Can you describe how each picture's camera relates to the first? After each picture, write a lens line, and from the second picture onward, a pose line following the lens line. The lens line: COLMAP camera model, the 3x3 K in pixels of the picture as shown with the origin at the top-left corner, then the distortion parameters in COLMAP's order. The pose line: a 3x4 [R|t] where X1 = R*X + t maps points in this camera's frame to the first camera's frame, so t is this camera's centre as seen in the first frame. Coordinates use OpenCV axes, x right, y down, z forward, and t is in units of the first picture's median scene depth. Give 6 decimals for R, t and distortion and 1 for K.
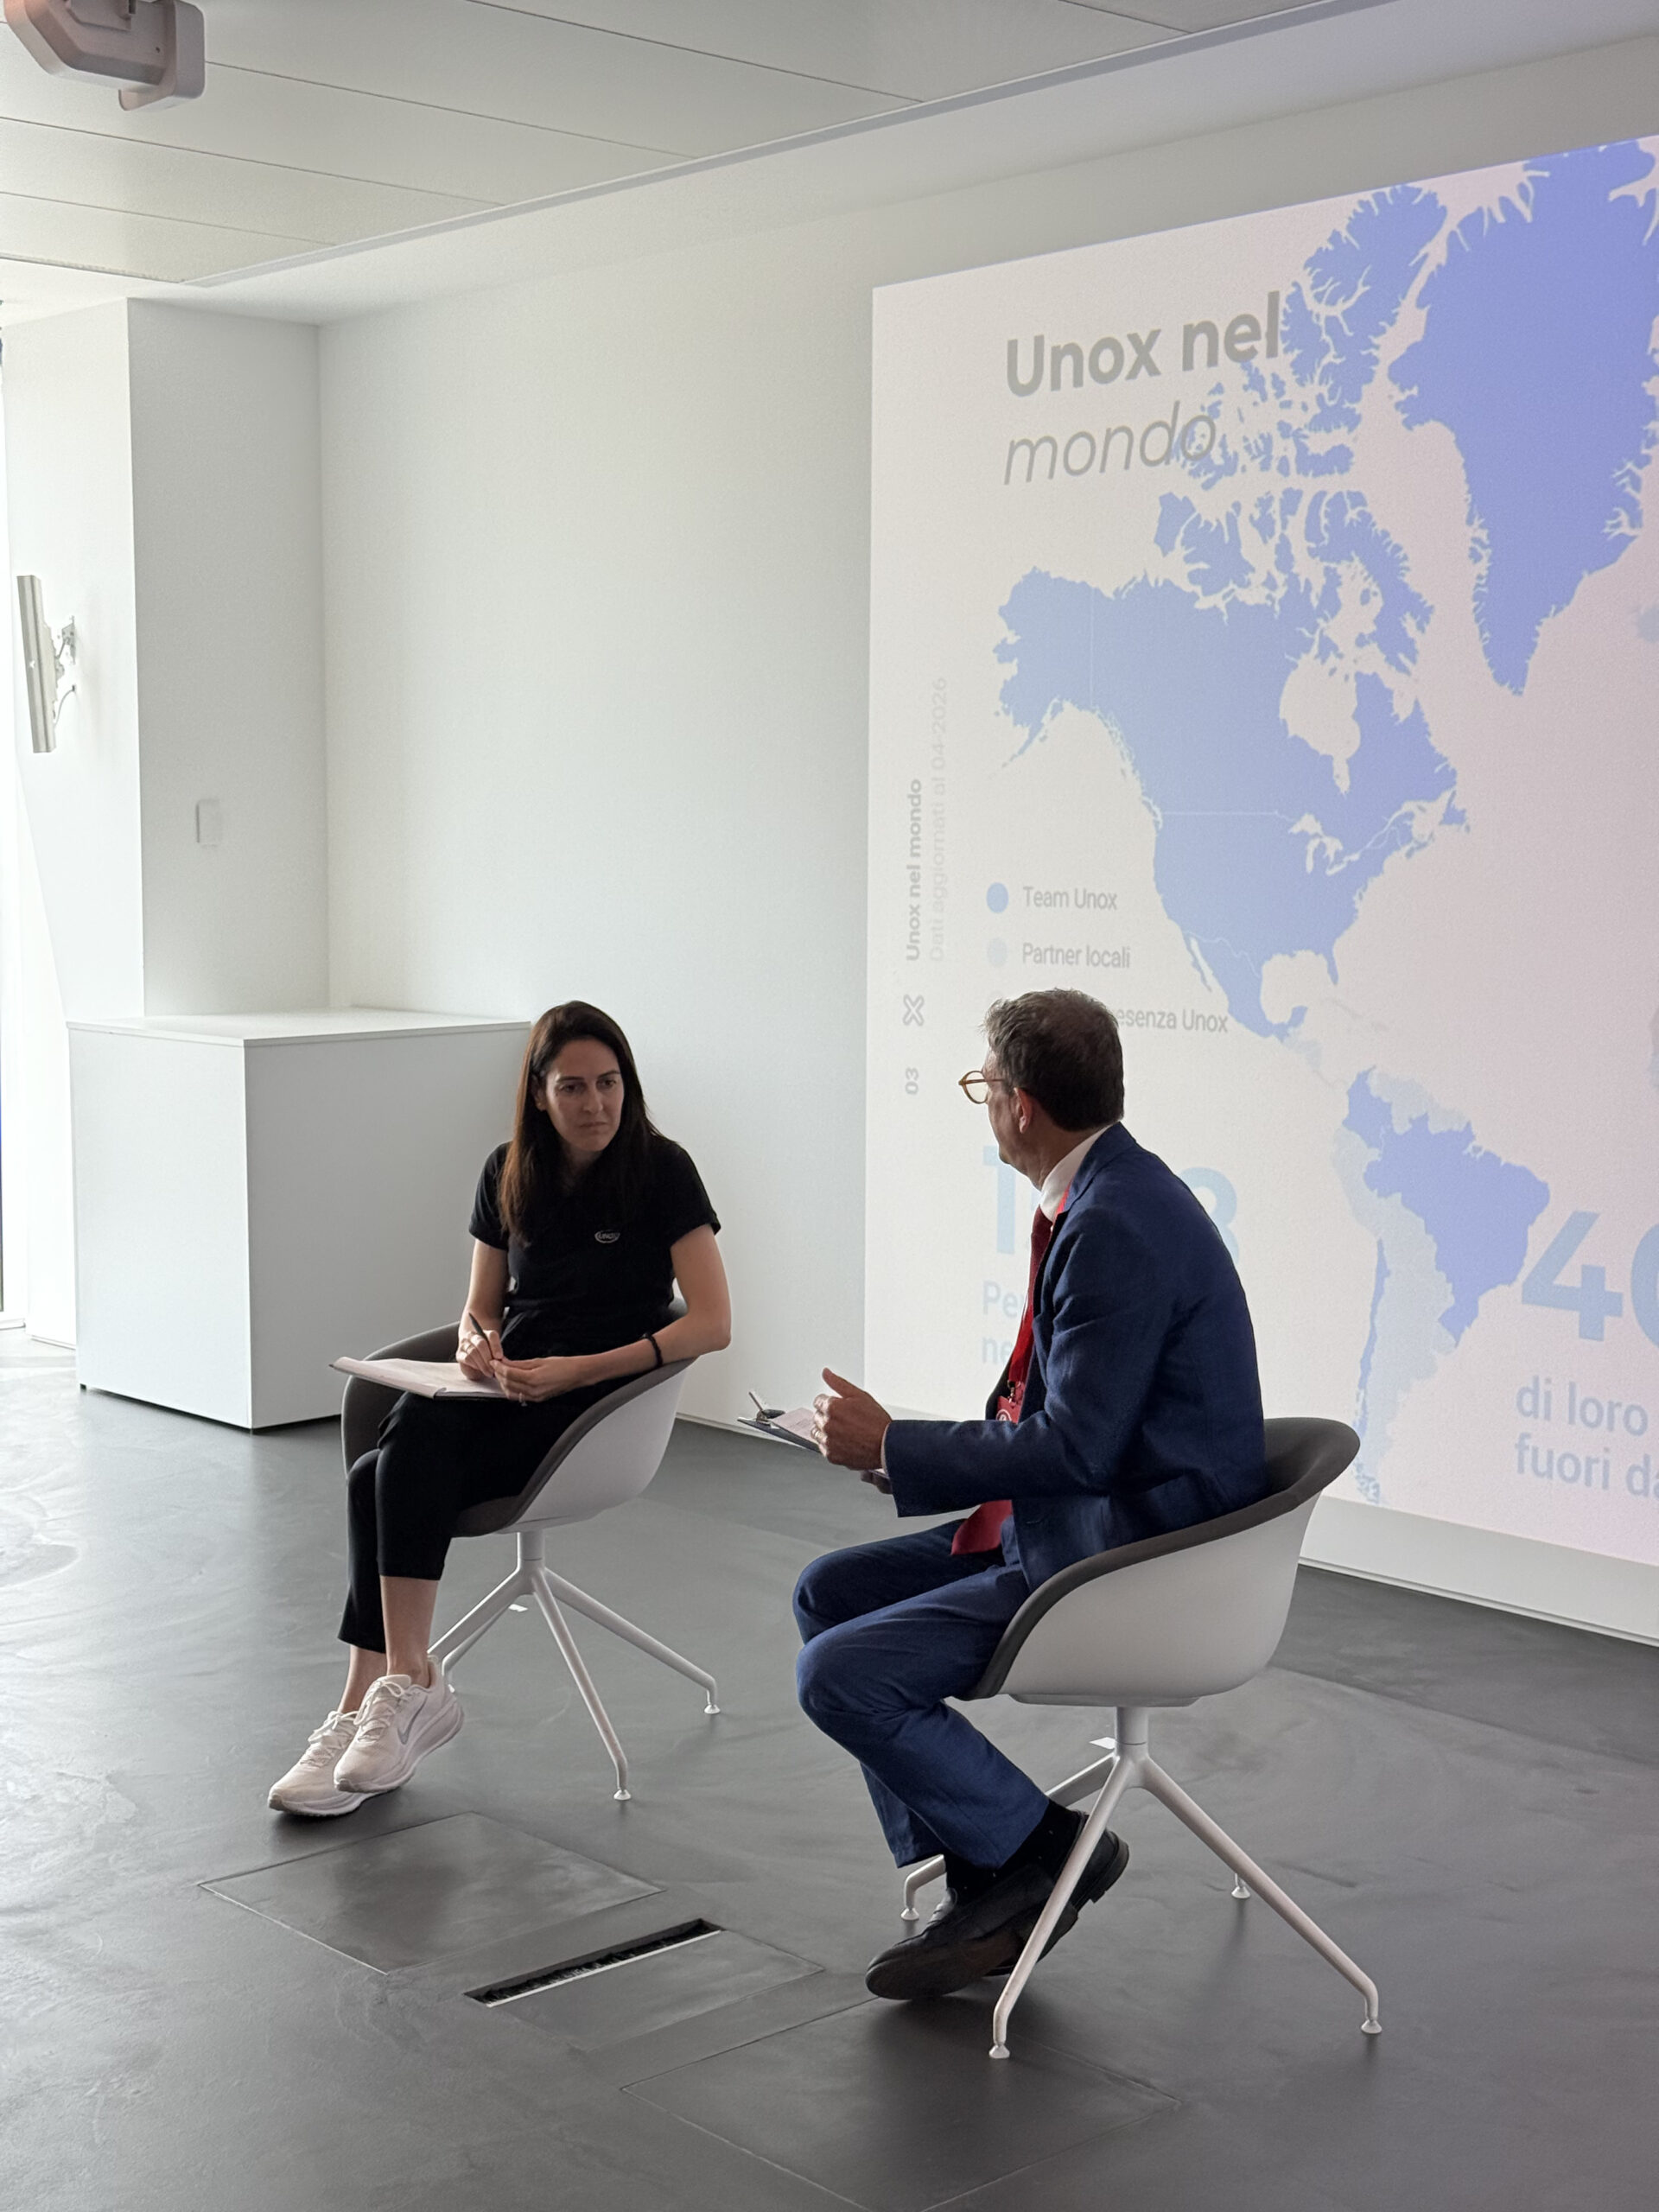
lens RADIAL K [[3083.9, 0, 818.3], [0, 3083.9, 1109.7], [0, 0, 1]] dist [0.196850, -0.365590]
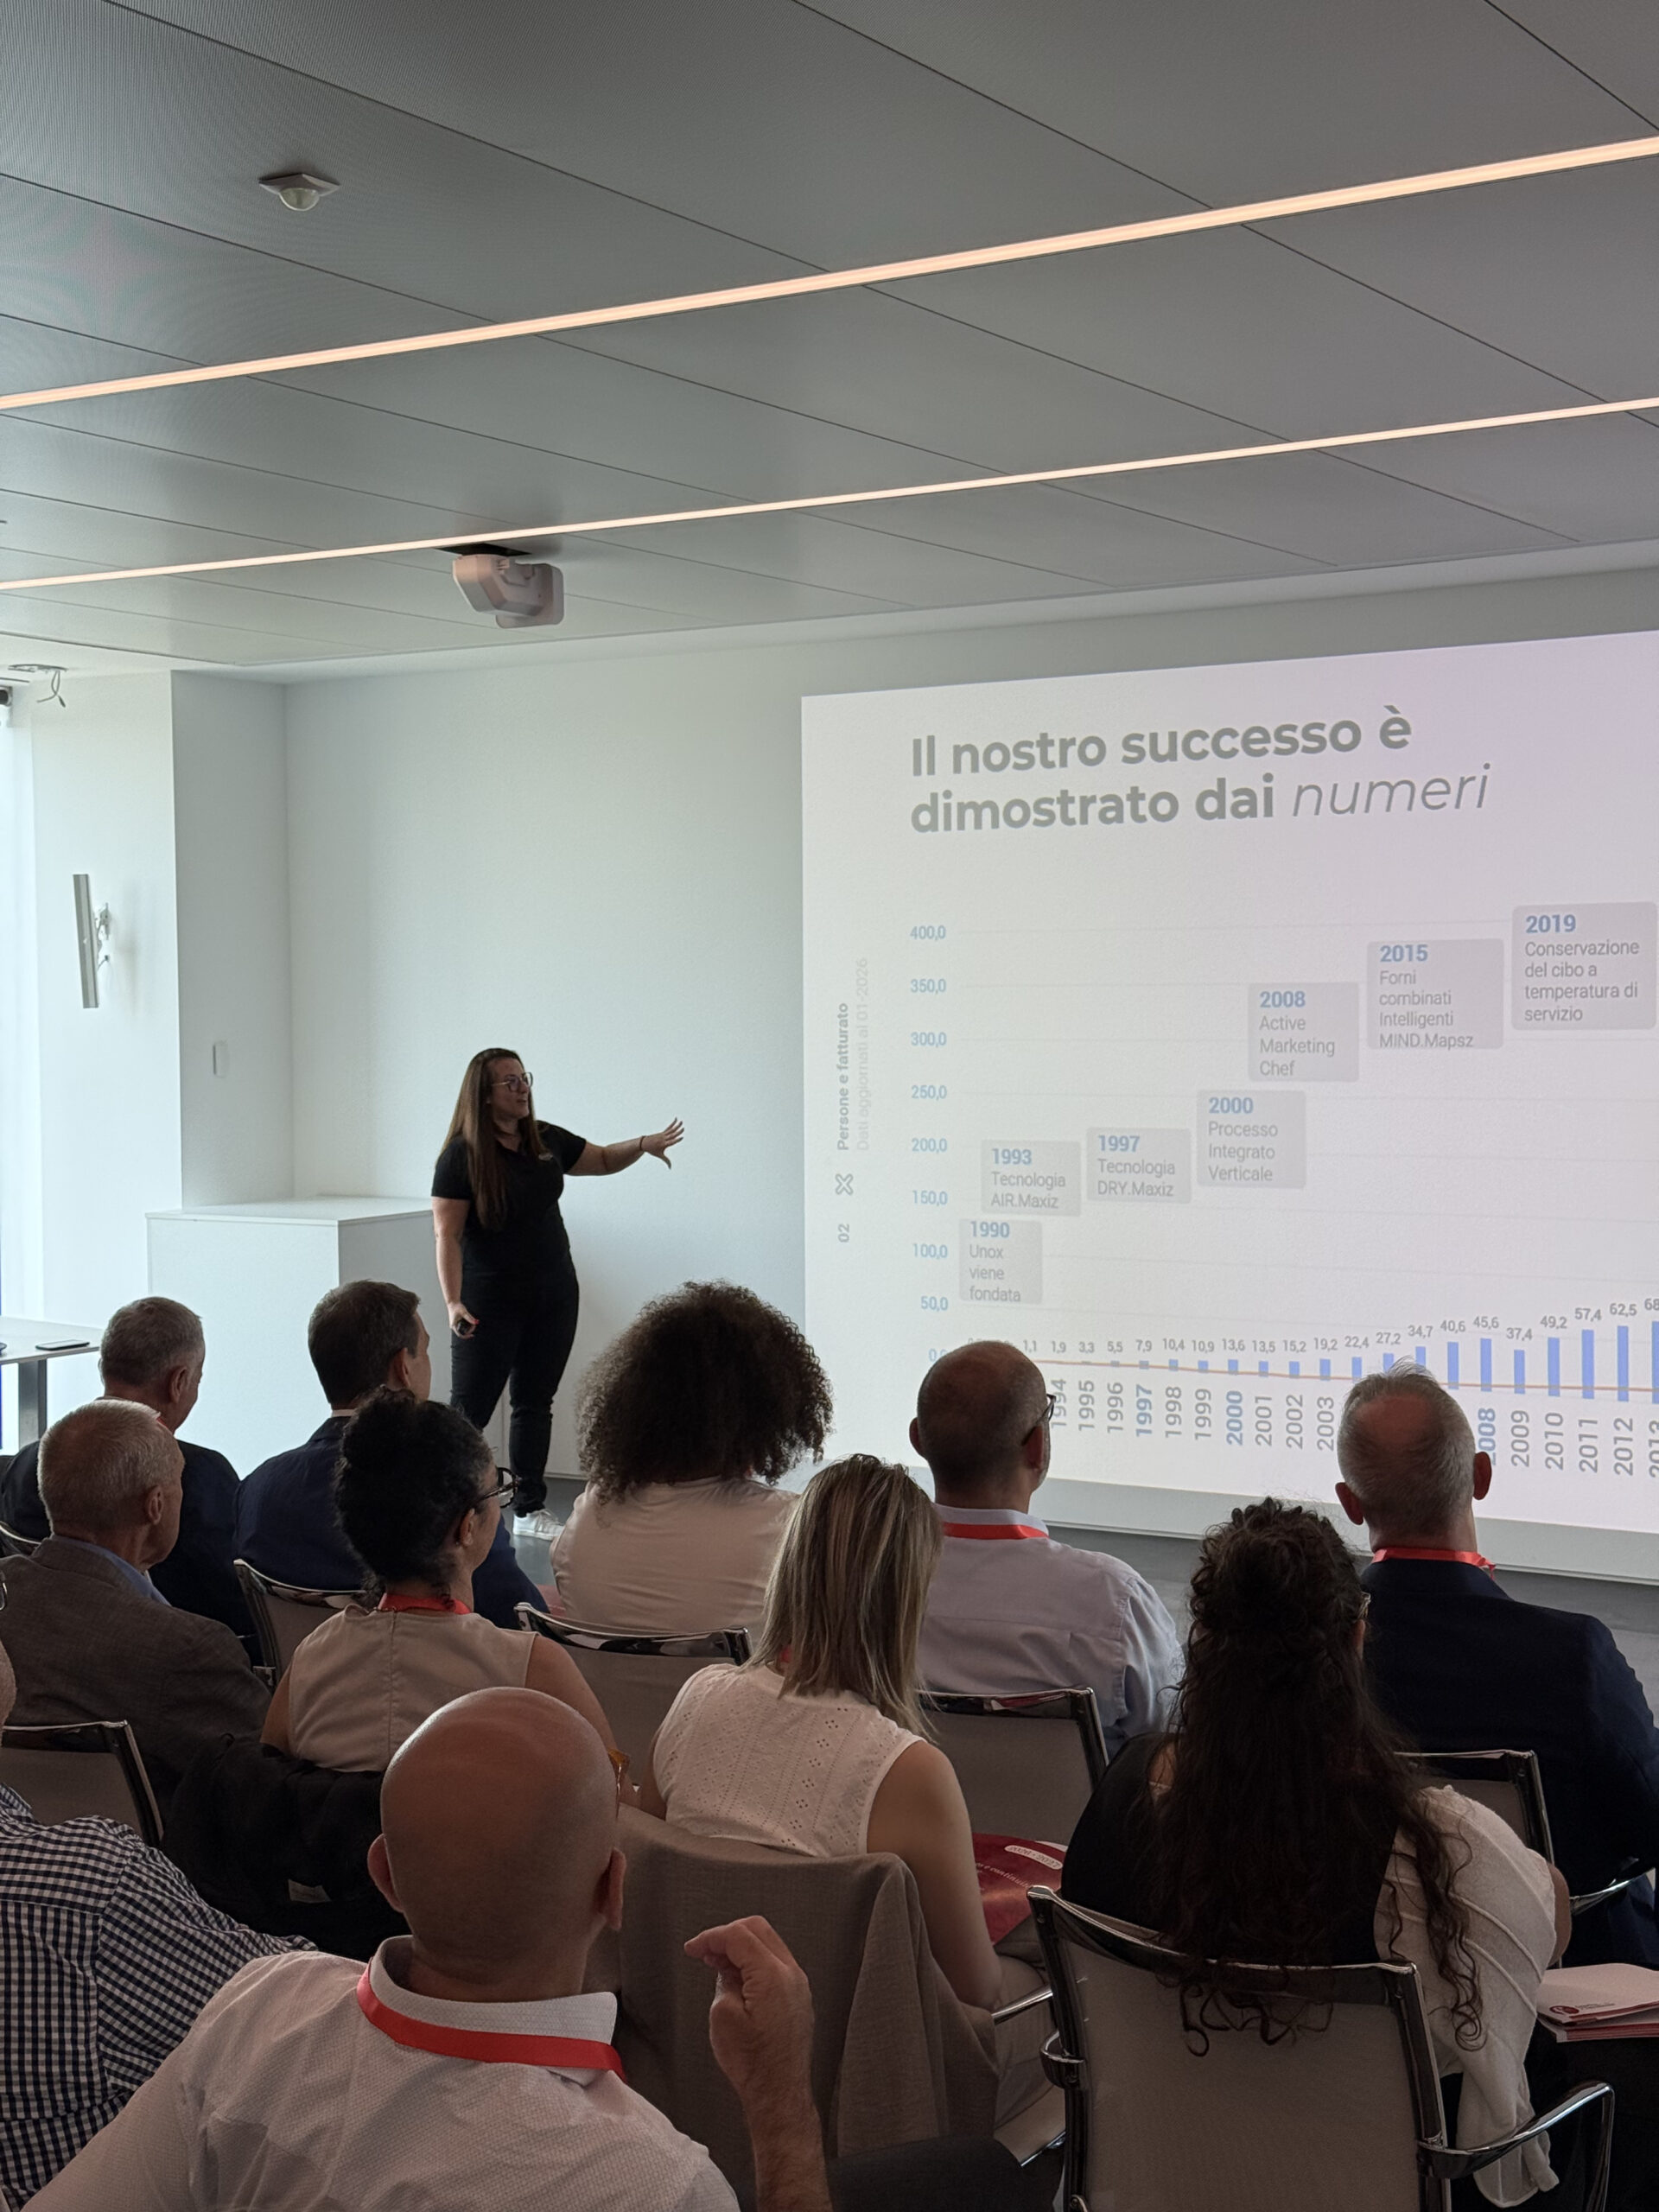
lens RADIAL K [[3083.9, 0, 818.3], [0, 3083.9, 1109.7], [0, 0, 1]] dist [0.196850, -0.365590]
pose [[0.960751, -0.022428, 0.276505, -0.319497], [0.037197, 0.998141, -0.048283, 0.002088], [-0.274908, 0.056673, 0.959799, -0.329986]]
